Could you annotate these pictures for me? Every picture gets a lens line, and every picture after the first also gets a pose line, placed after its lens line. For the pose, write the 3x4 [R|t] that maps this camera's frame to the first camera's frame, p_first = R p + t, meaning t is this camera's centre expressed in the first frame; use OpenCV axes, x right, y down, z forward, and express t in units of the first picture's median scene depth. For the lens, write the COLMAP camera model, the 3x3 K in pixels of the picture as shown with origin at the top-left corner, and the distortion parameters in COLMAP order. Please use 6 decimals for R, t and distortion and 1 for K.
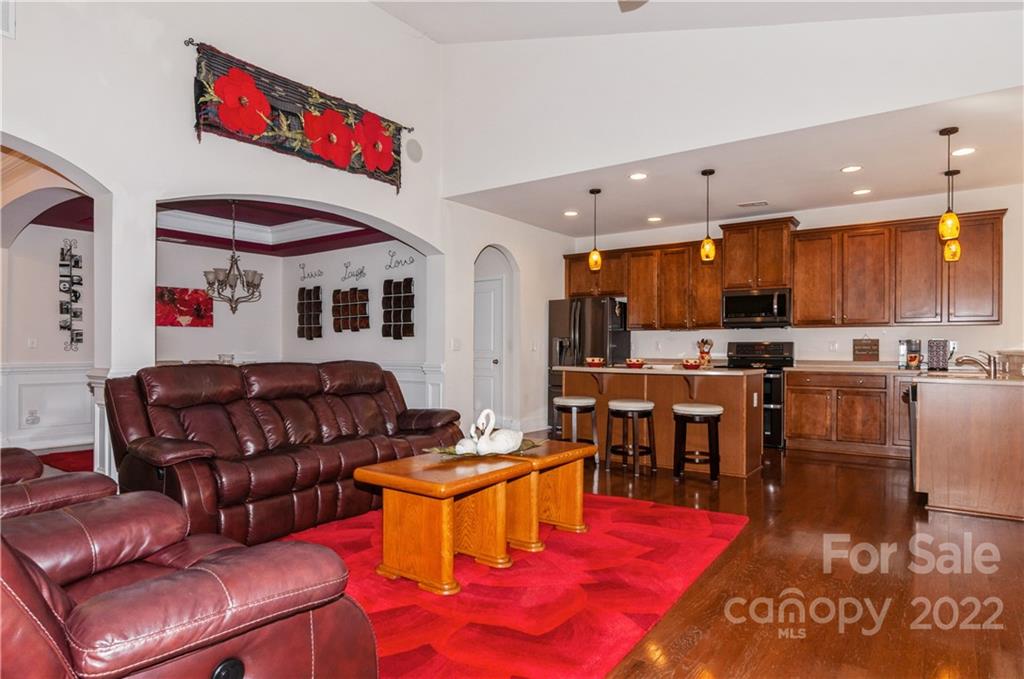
lens RADIAL K [[594.7, 0, 508.8], [0, 594.7, 353.3], [0, 0, 1]] dist [-0.019932, 0.000017]
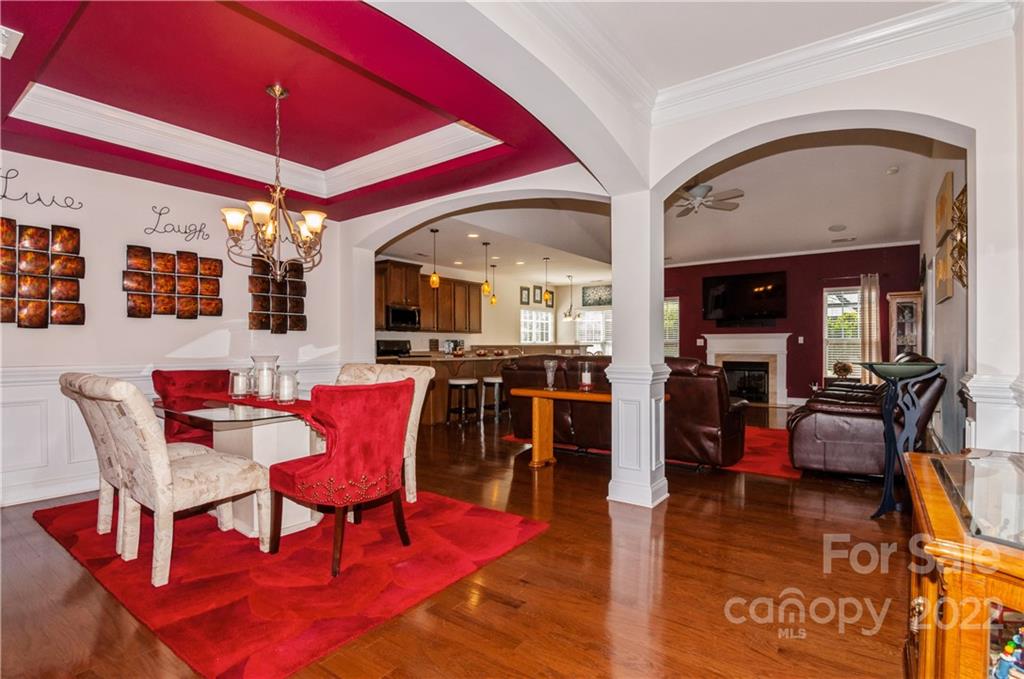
lens RADIAL K [[492.5, 0, 502.1], [0, 492.5, 349.6], [0, 0, 1]] dist [-0.012041, -0.000344]
pose [[0.019003, -0.011747, 0.999750, -0.926253], [0.008712, 0.999895, 0.011583, -0.006608], [-0.999781, 0.008489, 0.019103, 0.751097]]
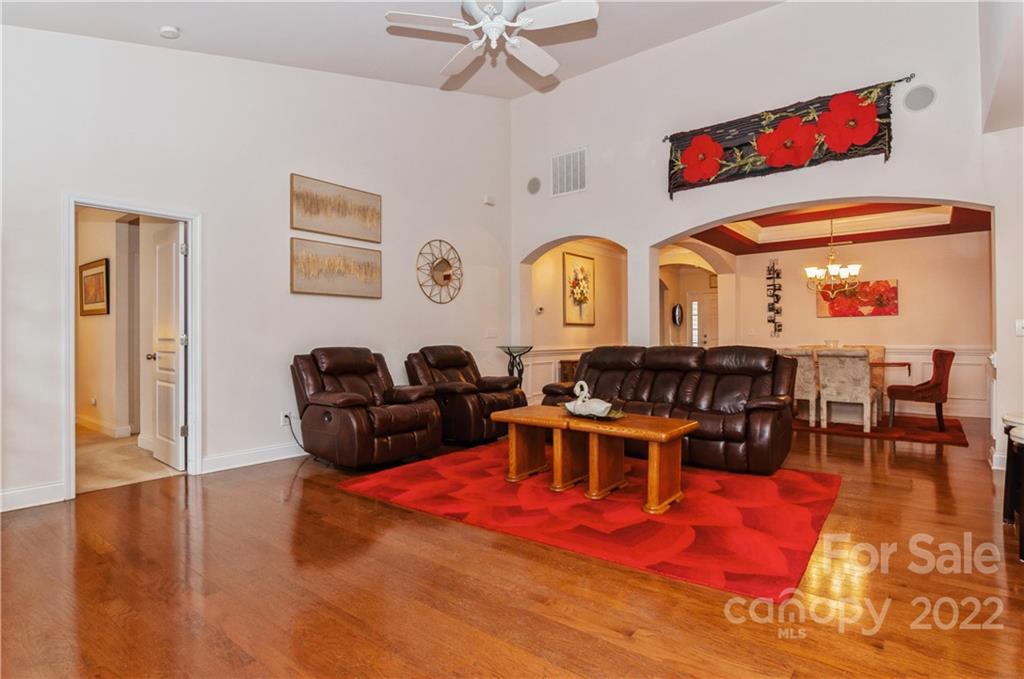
lens RADIAL K [[532.2, 0, 511.7], [0, 532.2, 334.1], [0, 0, 1]] dist [-0.017739, -0.000380]
pose [[-0.044685, -0.007968, -0.998969, 0.558821], [-0.001445, 0.999968, -0.007912, -0.001284], [0.999000, 0.001090, -0.044695, 0.422519]]
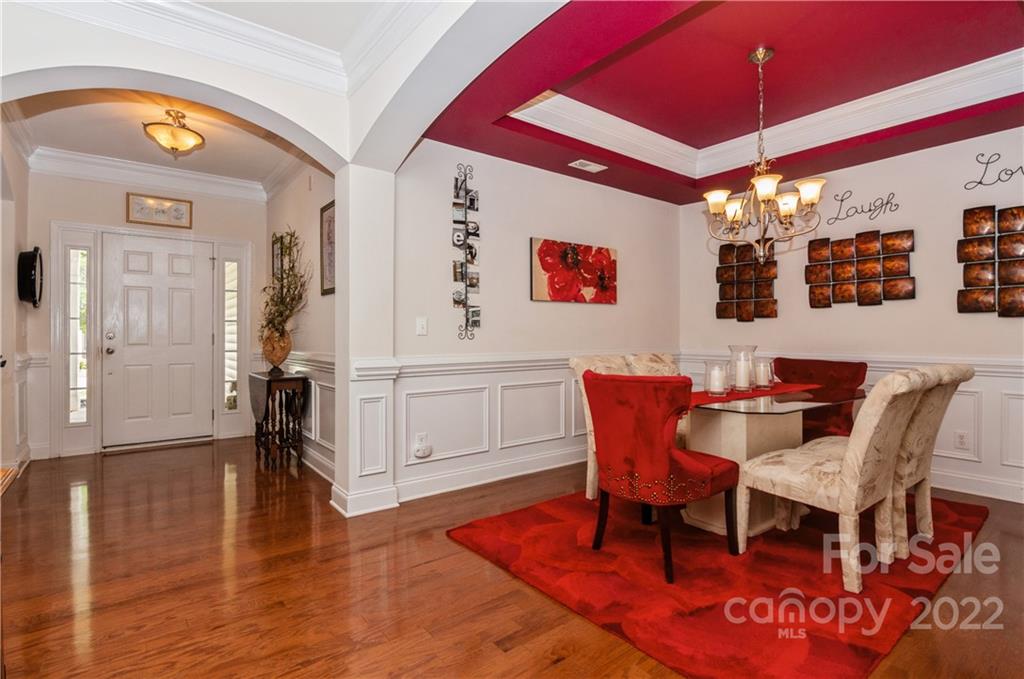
lens RADIAL K [[492.5, 0, 504.4], [0, 492.5, 336.7], [0, 0, 1]] dist [-0.012041, -0.000344]
pose [[0.960113, -0.004446, -0.279577, -0.553788], [0.003844, 0.999989, -0.002699, -0.005501], [0.279585, 0.001516, 0.960120, 0.496709]]
